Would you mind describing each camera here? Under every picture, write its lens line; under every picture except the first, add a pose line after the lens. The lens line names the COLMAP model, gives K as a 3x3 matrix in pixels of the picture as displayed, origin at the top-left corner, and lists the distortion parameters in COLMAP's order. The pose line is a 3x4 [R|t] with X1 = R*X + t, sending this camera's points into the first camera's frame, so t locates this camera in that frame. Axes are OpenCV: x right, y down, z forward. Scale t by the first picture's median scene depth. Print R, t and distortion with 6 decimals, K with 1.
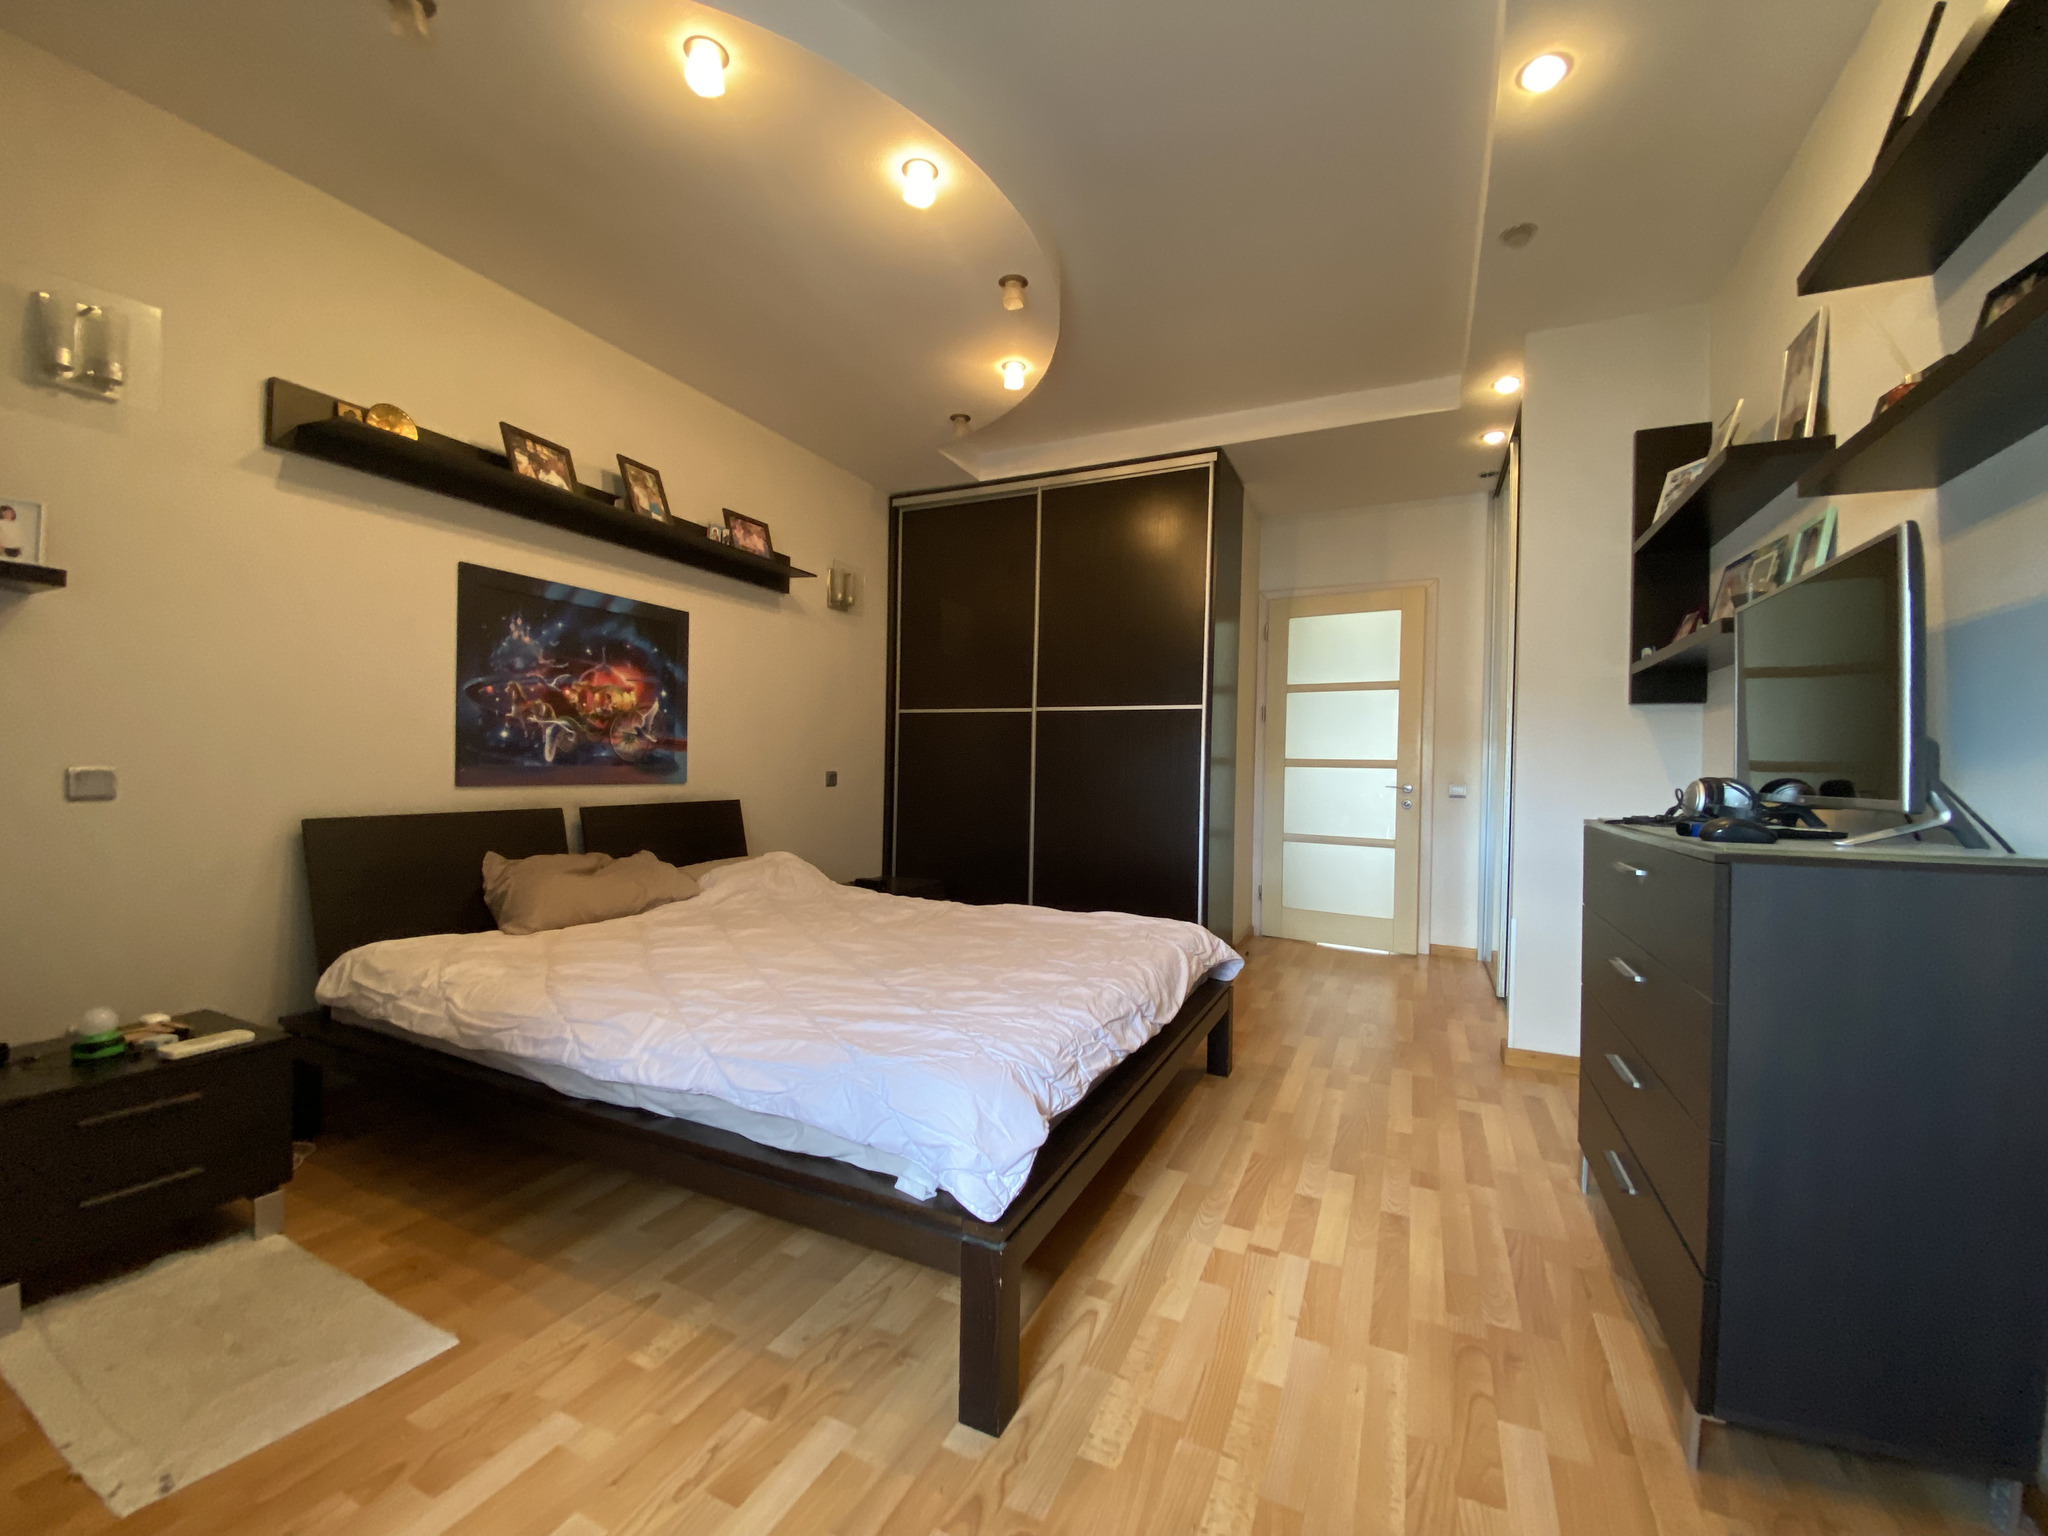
lens RADIAL K [[833.8, 0, 1023.2], [0, 833.8, 766.9], [0, 0, 1]] dist [-0.016902, -0.001469]
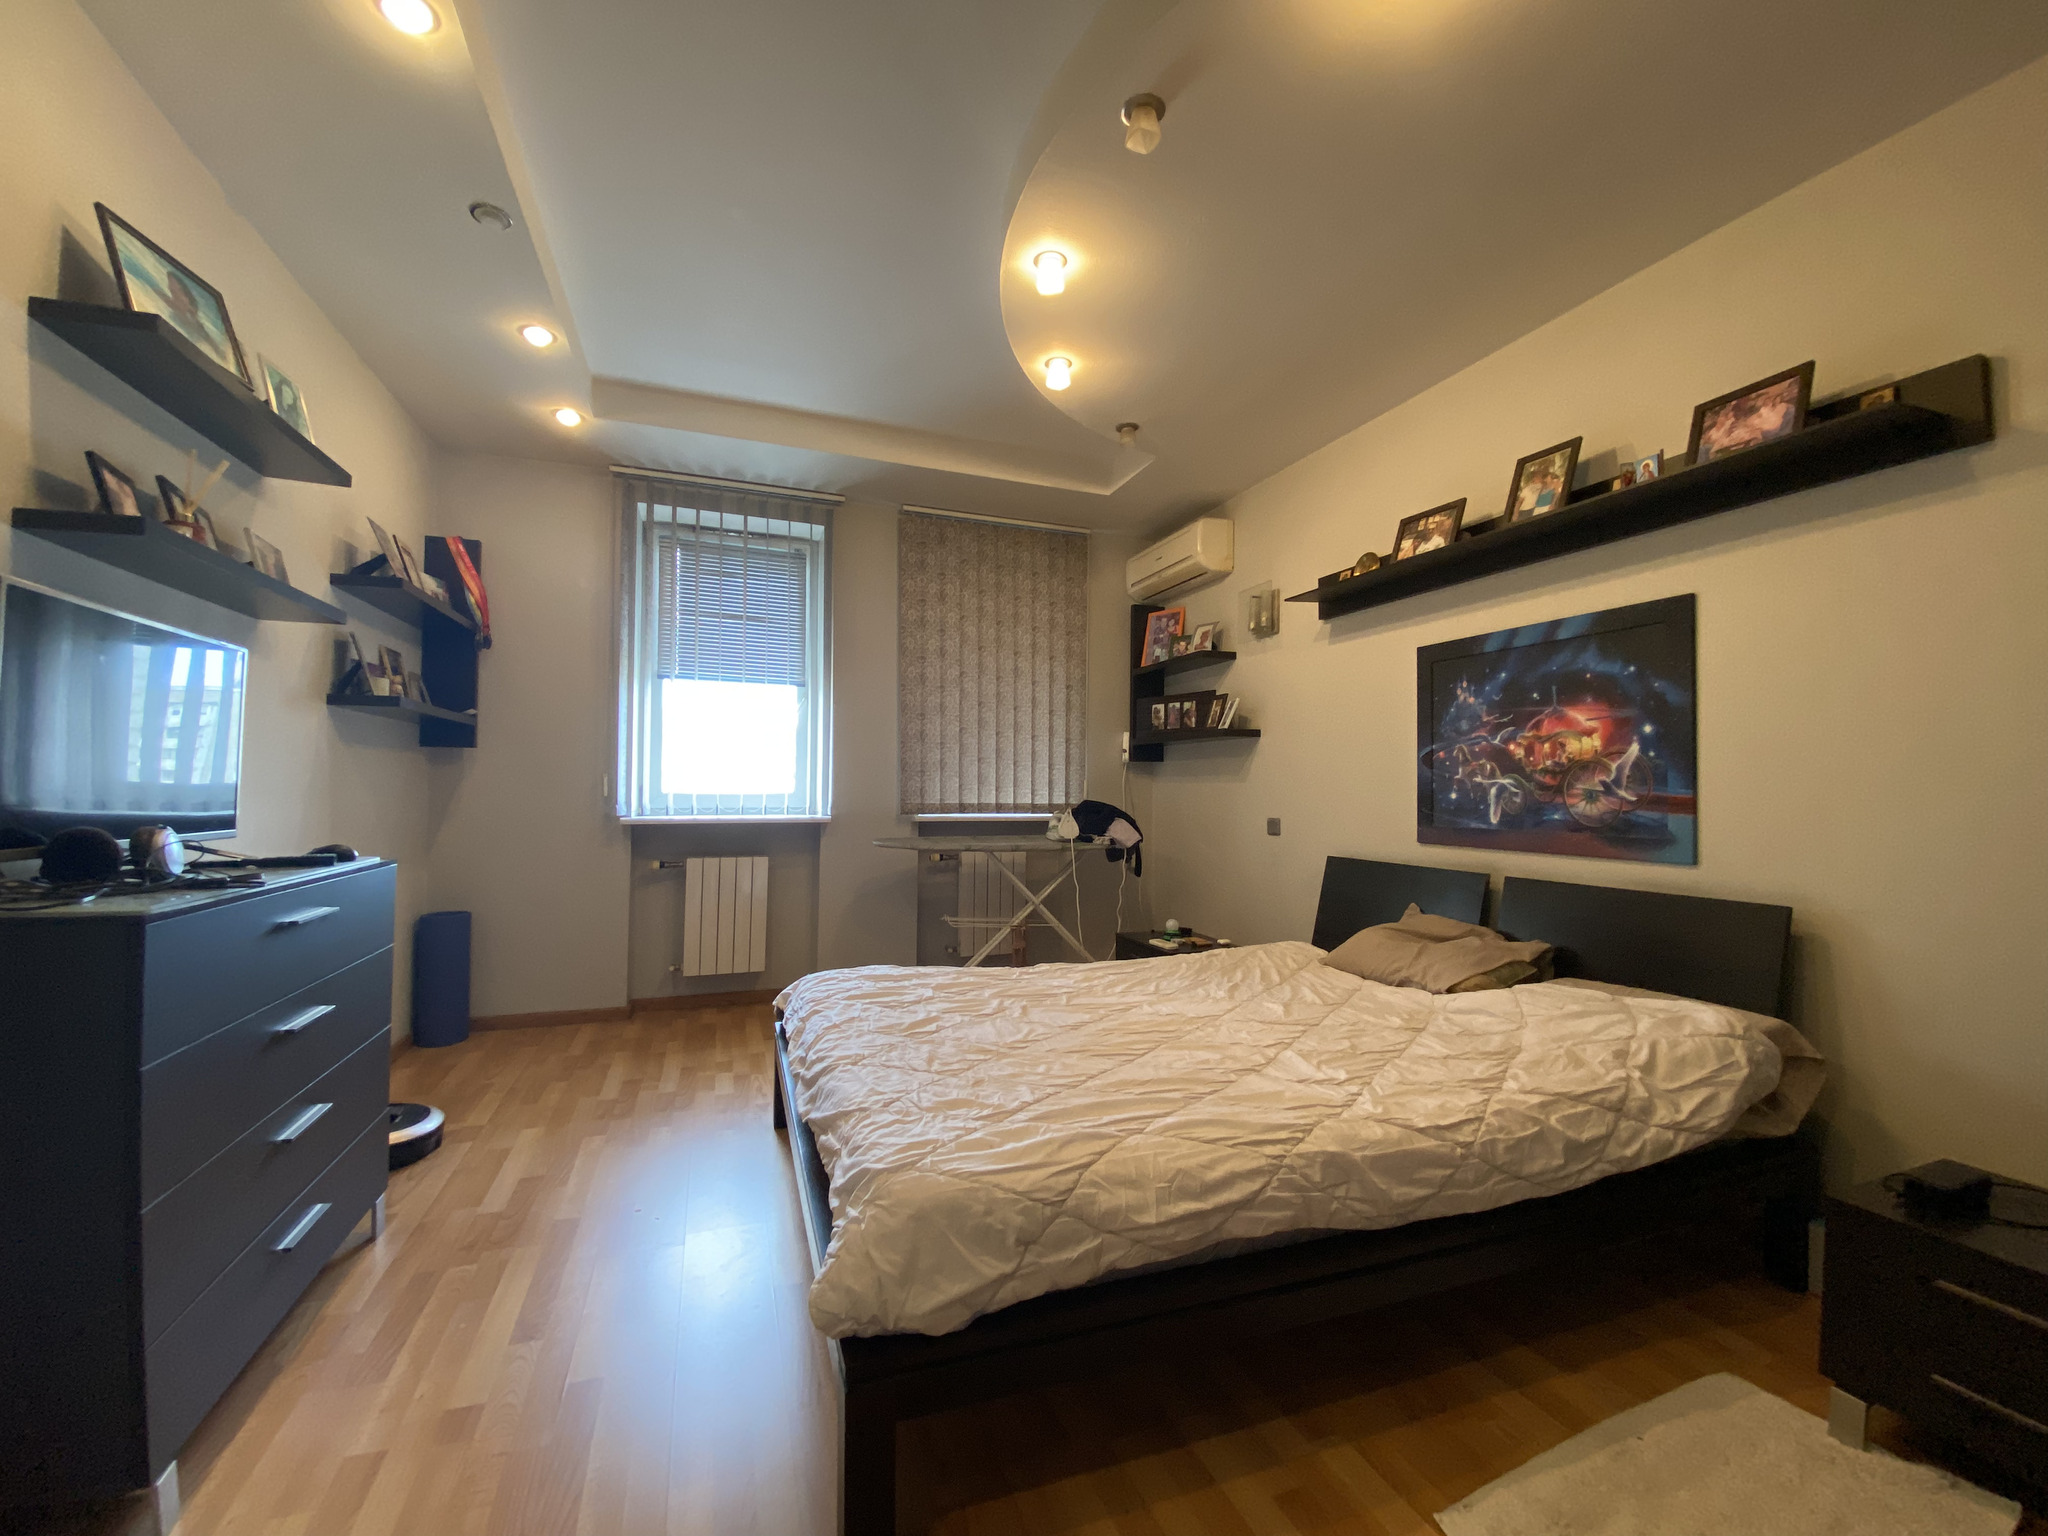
lens RADIAL K [[833.8, 0, 1029.2], [0, 833.8, 760.9], [0, 0, 1]] dist [-0.016902, -0.001469]
pose [[-0.707235, -0.049837, -0.705219, 0.442262], [-0.025411, 0.998660, -0.045090, -0.021015], [0.706521, -0.013969, -0.707554, 1.240002]]
